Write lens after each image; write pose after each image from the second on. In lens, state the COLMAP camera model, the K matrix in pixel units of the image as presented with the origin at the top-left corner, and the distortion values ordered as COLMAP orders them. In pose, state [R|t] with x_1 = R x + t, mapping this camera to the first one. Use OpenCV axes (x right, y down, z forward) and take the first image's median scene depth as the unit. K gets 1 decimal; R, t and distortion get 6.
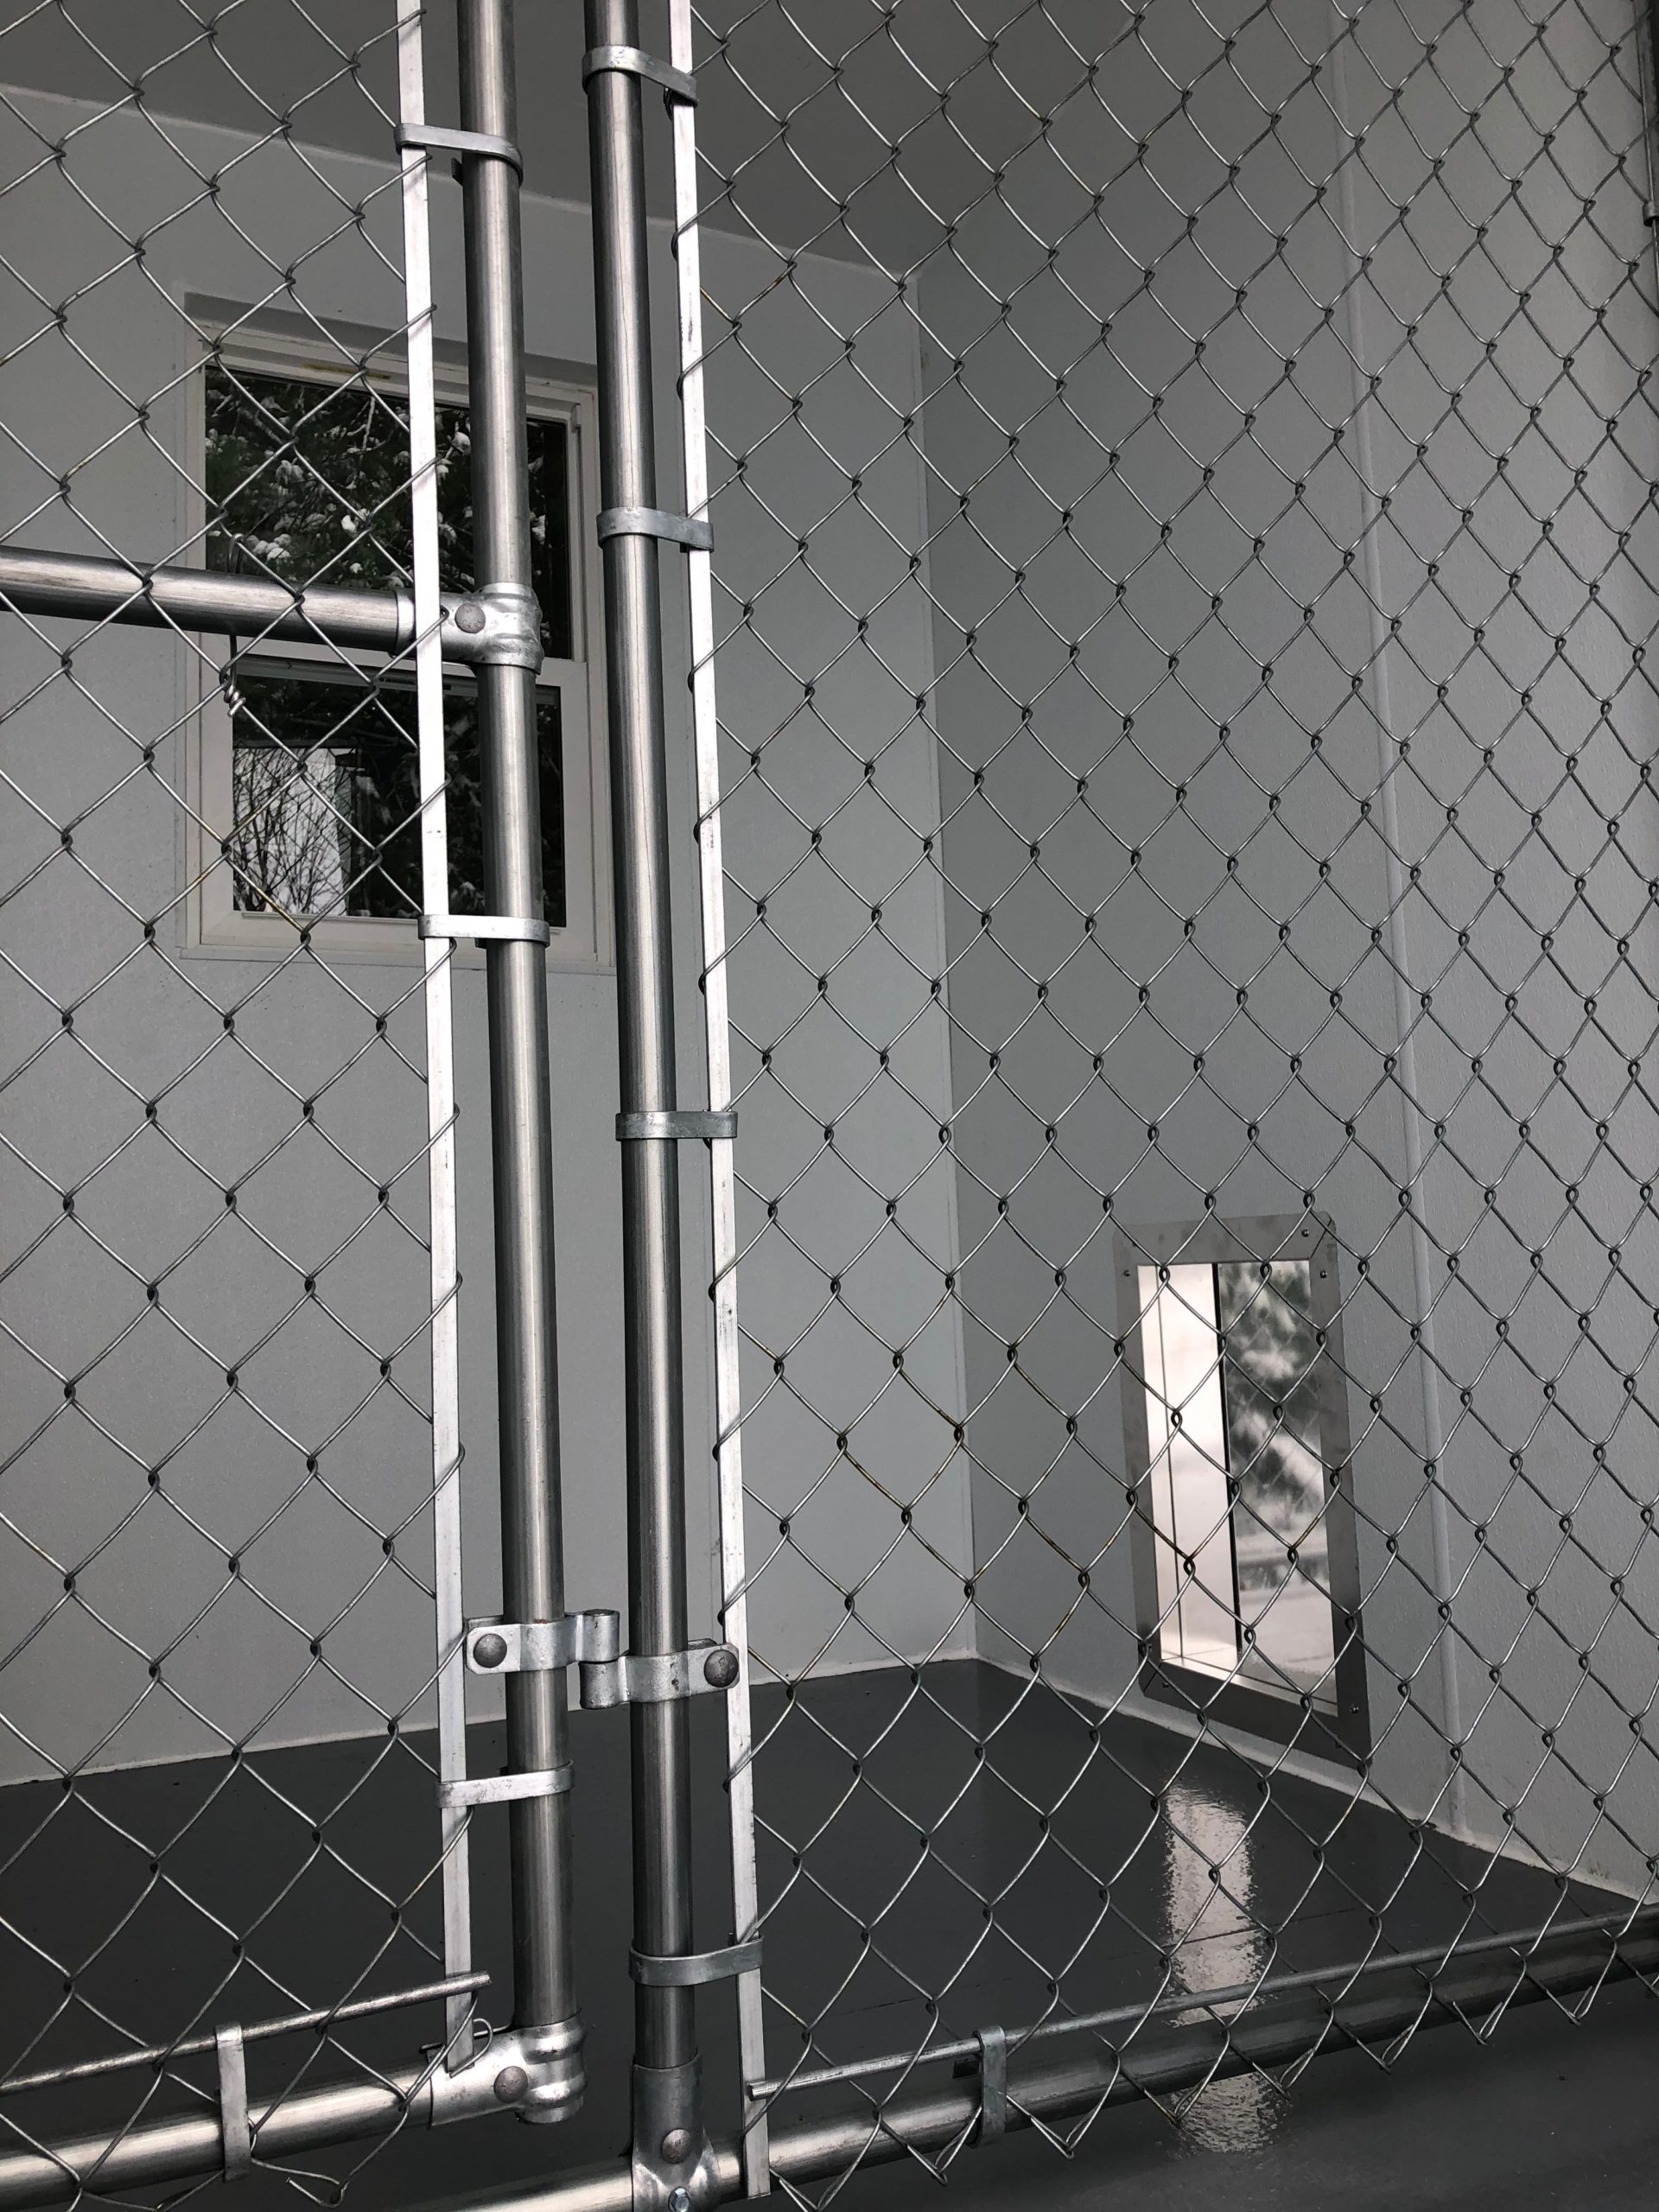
lens RADIAL K [[1790.0, 0, 843.7], [0, 1790.0, 1121.8], [0, 0, 1]] dist [0.068661, -0.107327]
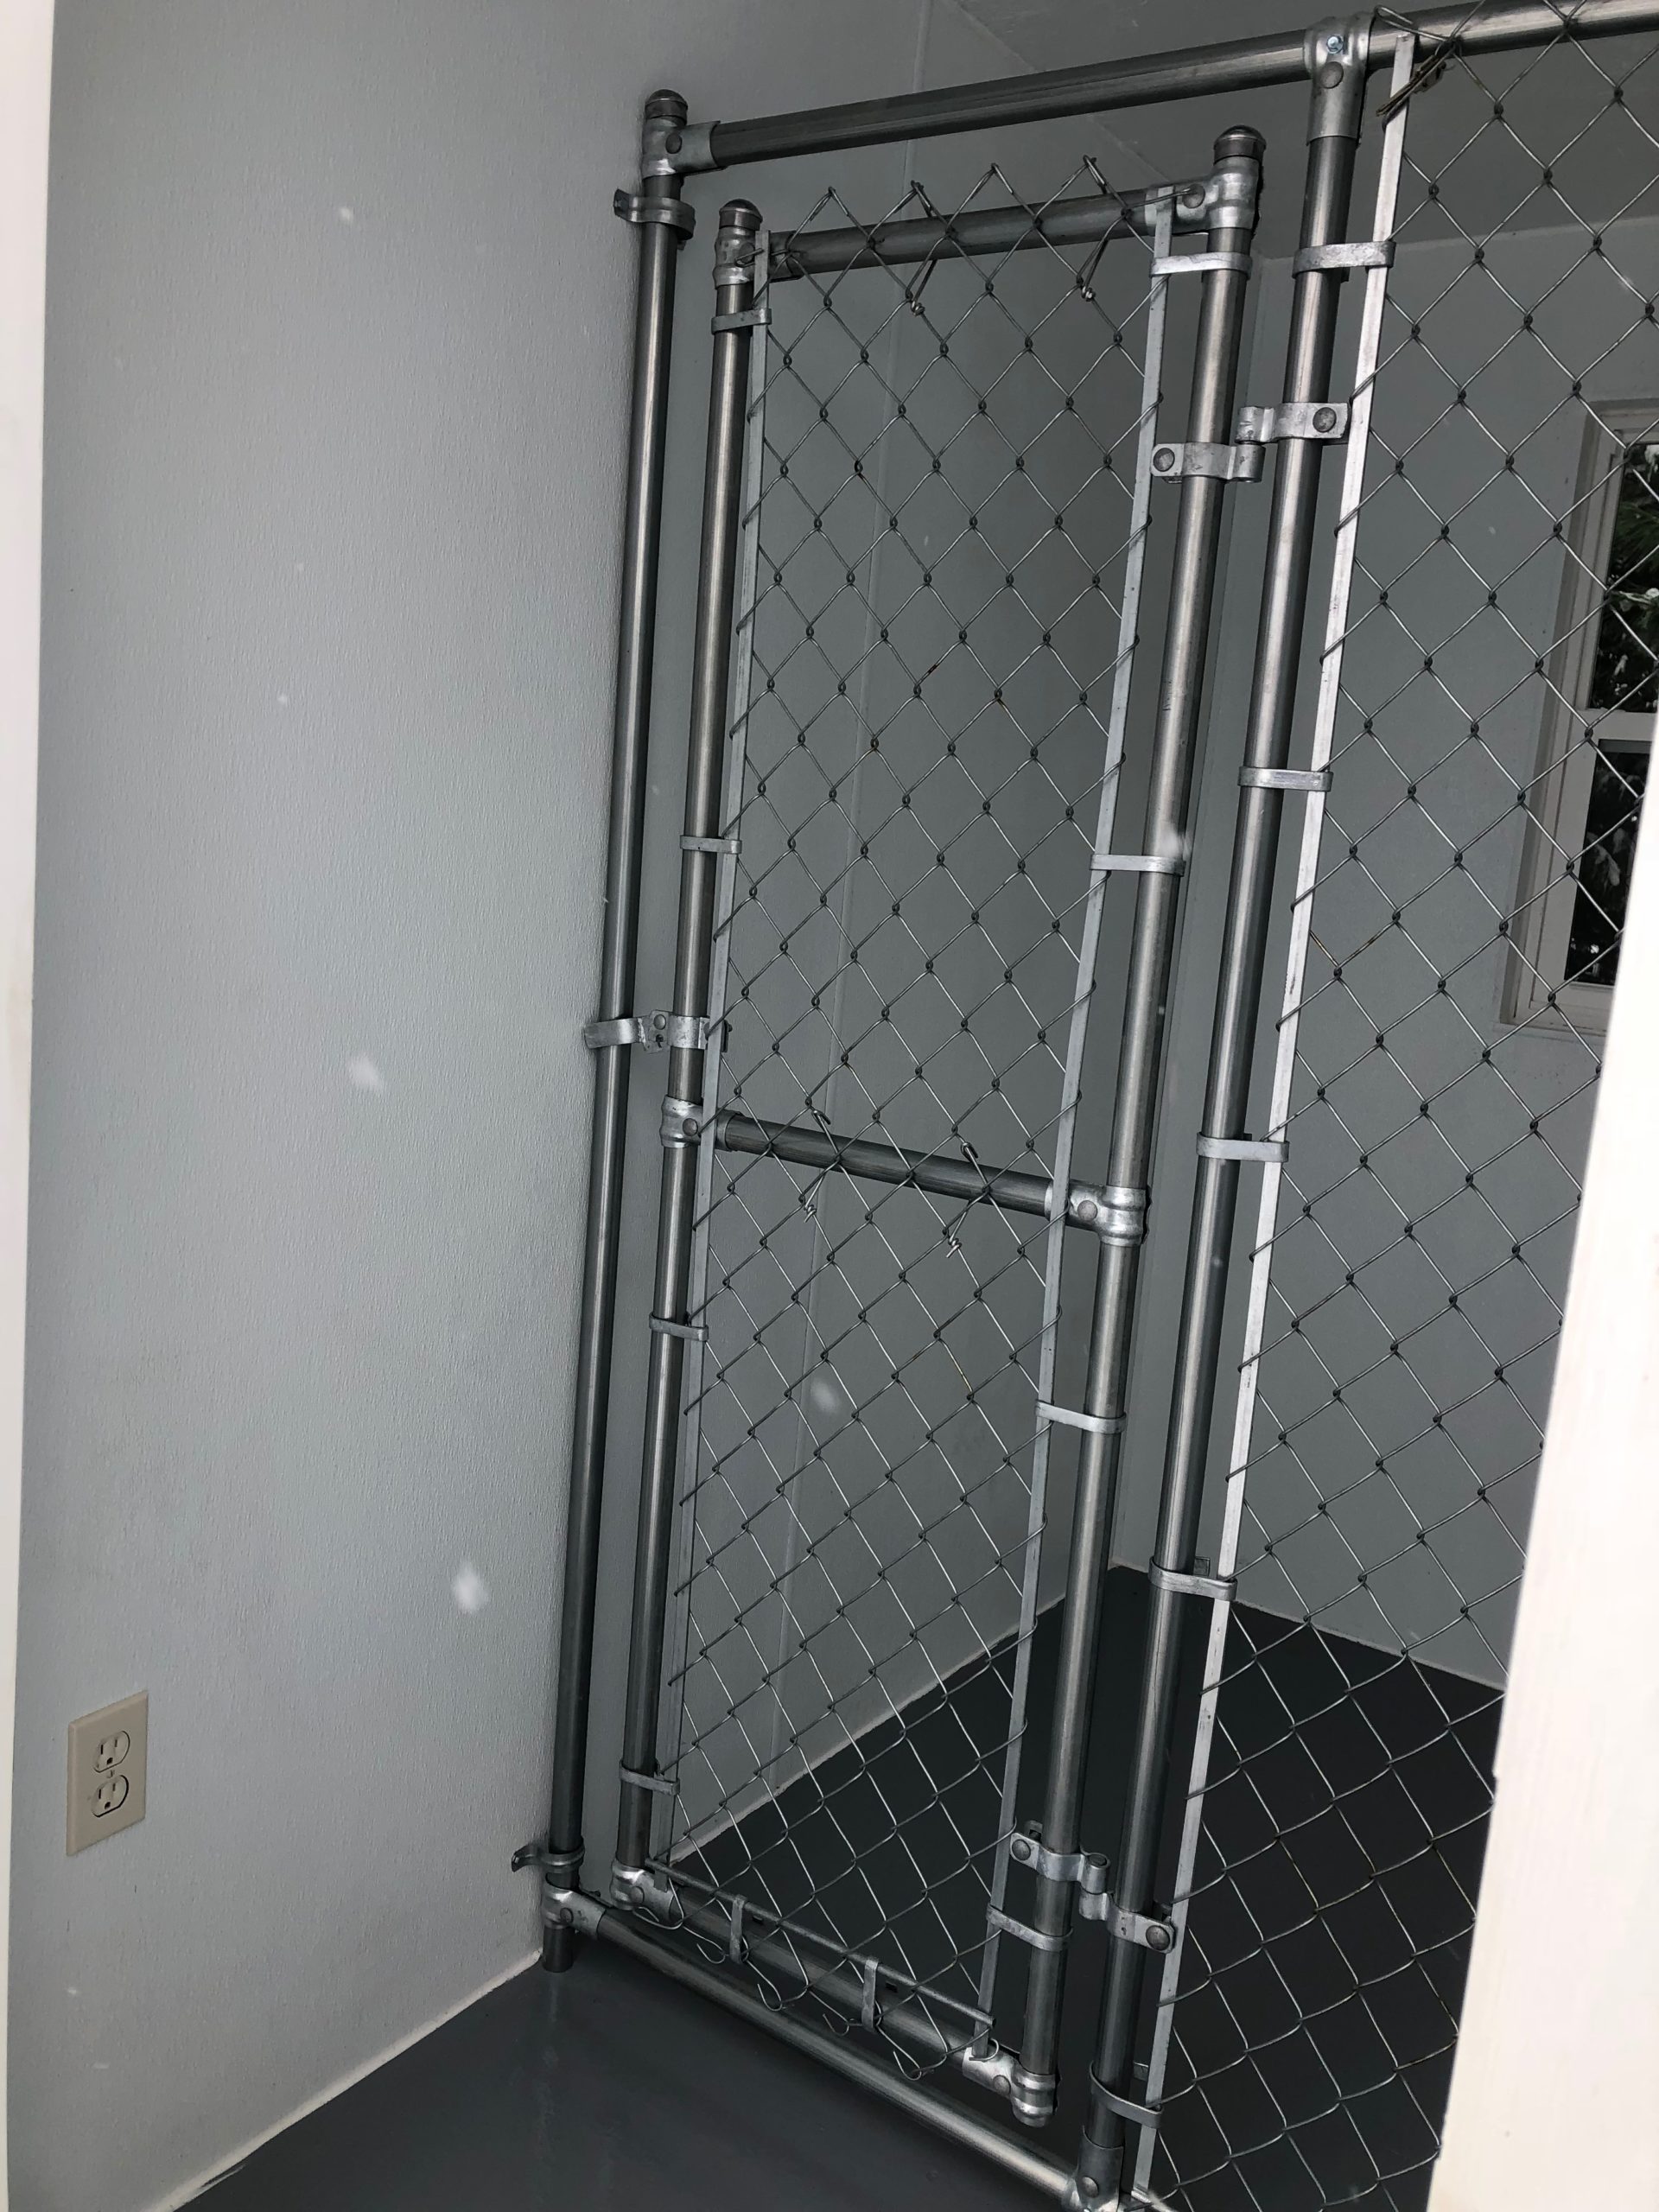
lens RADIAL K [[1790.0, 0, 831.2], [0, 1790.0, 1111.7], [0, 0, 1]] dist [0.068661, -0.107327]
pose [[0.508334, 0.220976, -0.832326, 0.910595], [-0.017911, 0.969021, 0.246328, -0.738390], [0.860974, -0.110309, 0.496544, 0.113724]]
